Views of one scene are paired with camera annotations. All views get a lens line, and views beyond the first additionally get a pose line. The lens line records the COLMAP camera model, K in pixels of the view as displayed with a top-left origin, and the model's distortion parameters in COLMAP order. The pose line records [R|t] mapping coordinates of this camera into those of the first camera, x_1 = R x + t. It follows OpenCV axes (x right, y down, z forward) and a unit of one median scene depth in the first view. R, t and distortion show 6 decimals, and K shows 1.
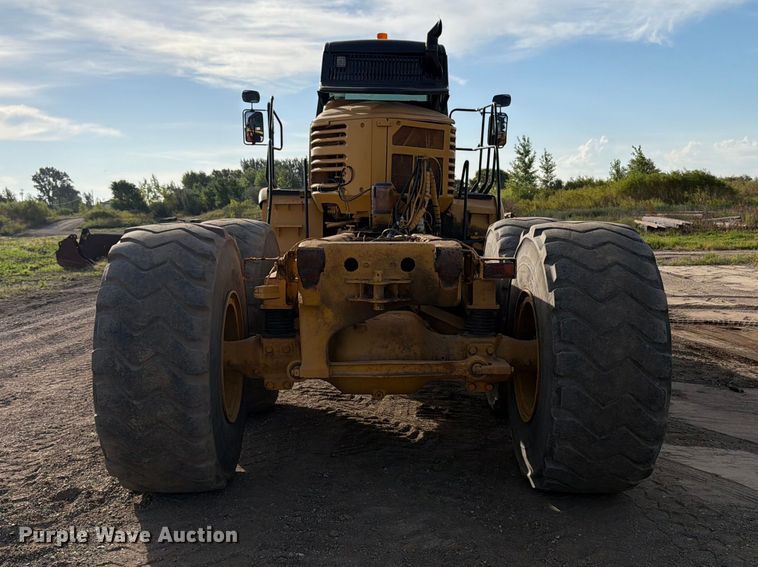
lens RADIAL K [[817.7, 0, 352.7], [0, 817.7, 297.5], [0, 0, 1]] dist [0.165605, -0.256036]
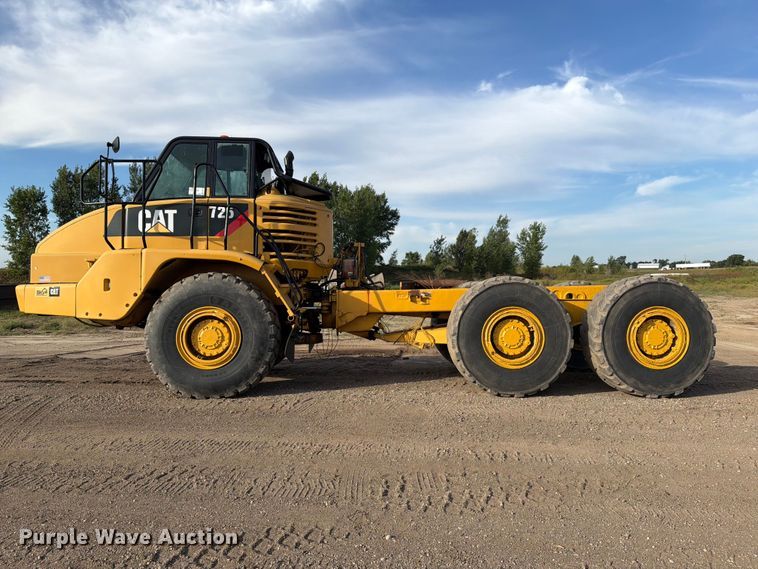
lens RADIAL K [[523.0, 0, 377.6], [0, 523.0, 304.8], [0, 0, 1]] dist [0.031134, -0.054211]
pose [[-0.040118, -0.007361, 0.999168, -0.859477], [0.110015, 0.993861, 0.011740, -0.057146], [-0.993120, 0.110394, -0.039062, 0.934661]]
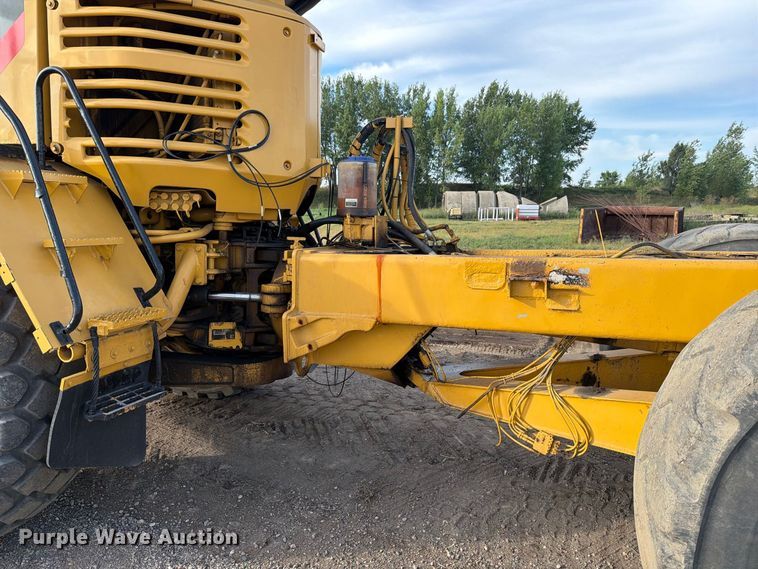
lens RADIAL K [[525.0, 0, 377.8], [0, 525.0, 287.8], [0, 0, 1]] dist [0.089202, -0.122105]
pose [[0.293199, -0.109953, 0.949708, -0.280832], [0.084921, 0.992433, 0.088682, -0.079476], [-0.952272, 0.054648, 0.300318, 0.833062]]
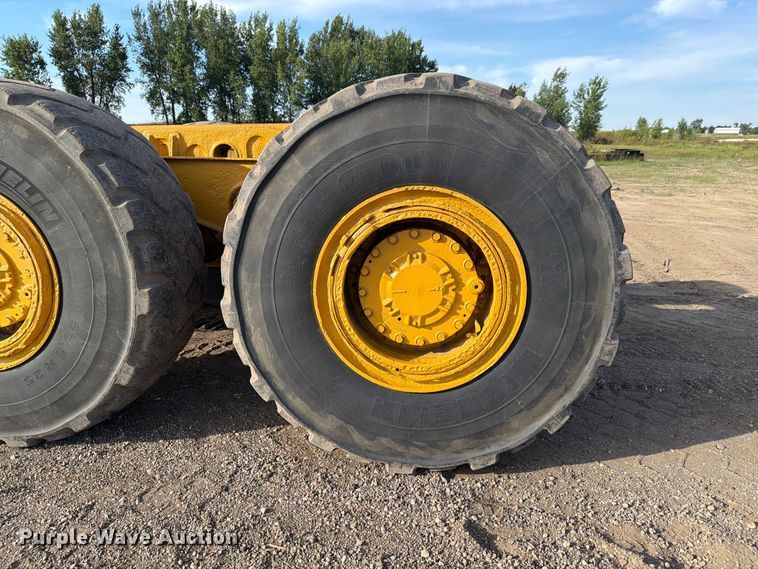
lens RADIAL K [[536.5, 0, 377.5], [0, 536.5, 292.7], [0, 0, 1]] dist [-0.013721, 0.000531]
pose [[0.053899, -0.226669, 0.972479, -0.356719], [0.097497, 0.970436, 0.220789, -0.010372], [-0.993775, 0.082914, 0.074405, 0.519905]]
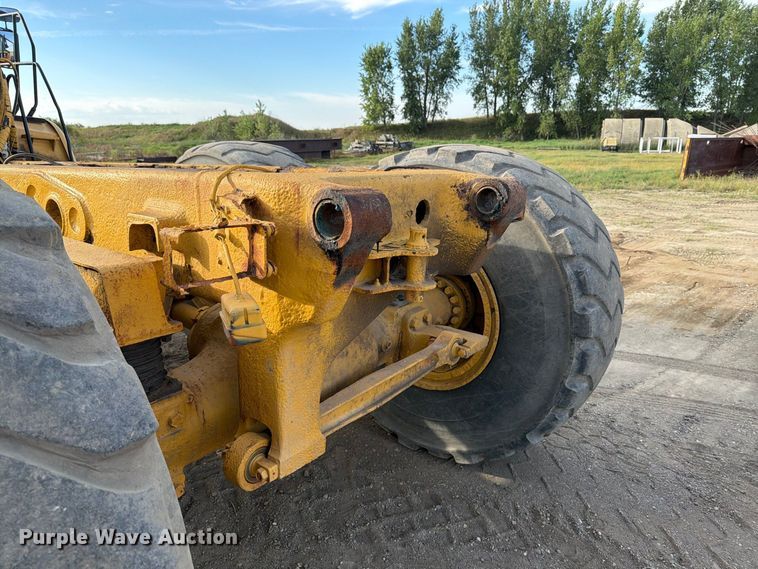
lens RADIAL K [[534.7, 0, 376.7], [0, 534.7, 272.9], [0, 0, 1]] dist [0.073590, -0.107031]
pose [[0.588272, -0.161844, 0.792302, -0.121296], [0.064376, 0.986031, 0.153619, -0.027442], [-0.806097, -0.039364, 0.590473, 0.382667]]
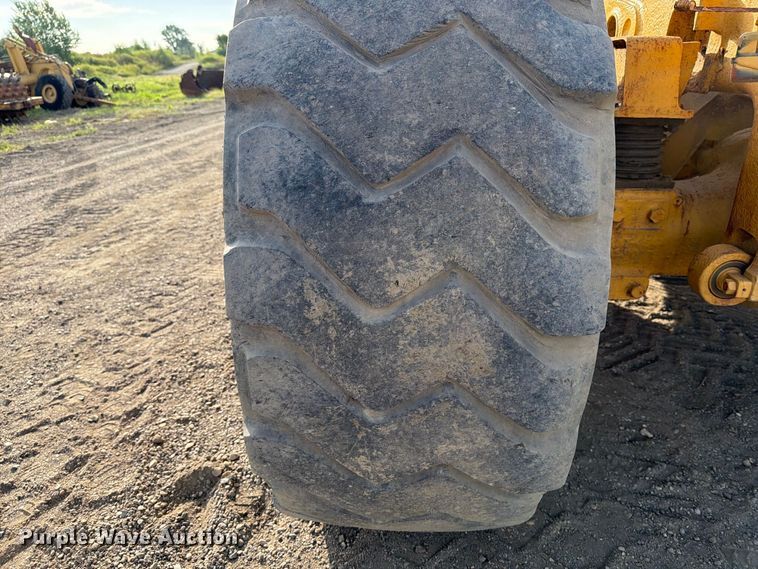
lens RADIAL K [[537.0, 0, 377.7], [0, 537.0, 284.9], [0, 0, 1]] dist [0.035130, -0.056981]
pose [[0.999840, 0.015575, -0.008786, -0.116207], [-0.012403, 0.957934, 0.286722, 0.009374], [0.012882, -0.286567, 0.957974, 0.367063]]
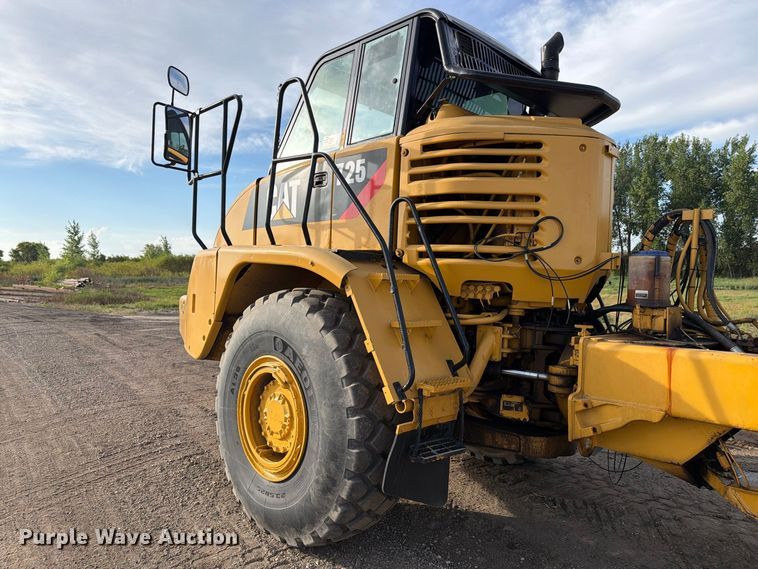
lens RADIAL K [[525.0, 0, 377.8], [0, 525.0, 287.8], [0, 0, 1]] dist [0.089202, -0.122105]
pose [[0.728650, 0.019556, 0.684607, -0.328211], [0.040305, 0.996635, -0.071367, -0.090420], [-0.683699, 0.079594, 0.725410, 0.811004]]
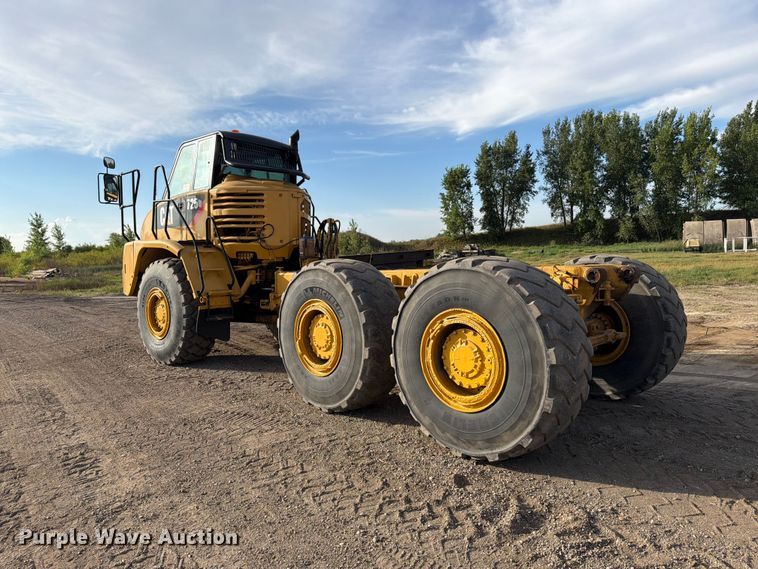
lens RADIAL K [[525.0, 0, 377.8], [0, 525.0, 287.8], [0, 0, 1]] dist [0.089202, -0.122105]
pose [[0.694888, -0.042207, 0.717878, -0.499495], [0.089203, 0.995625, -0.027810, -0.015051], [-0.713564, 0.083362, 0.695613, 0.271878]]
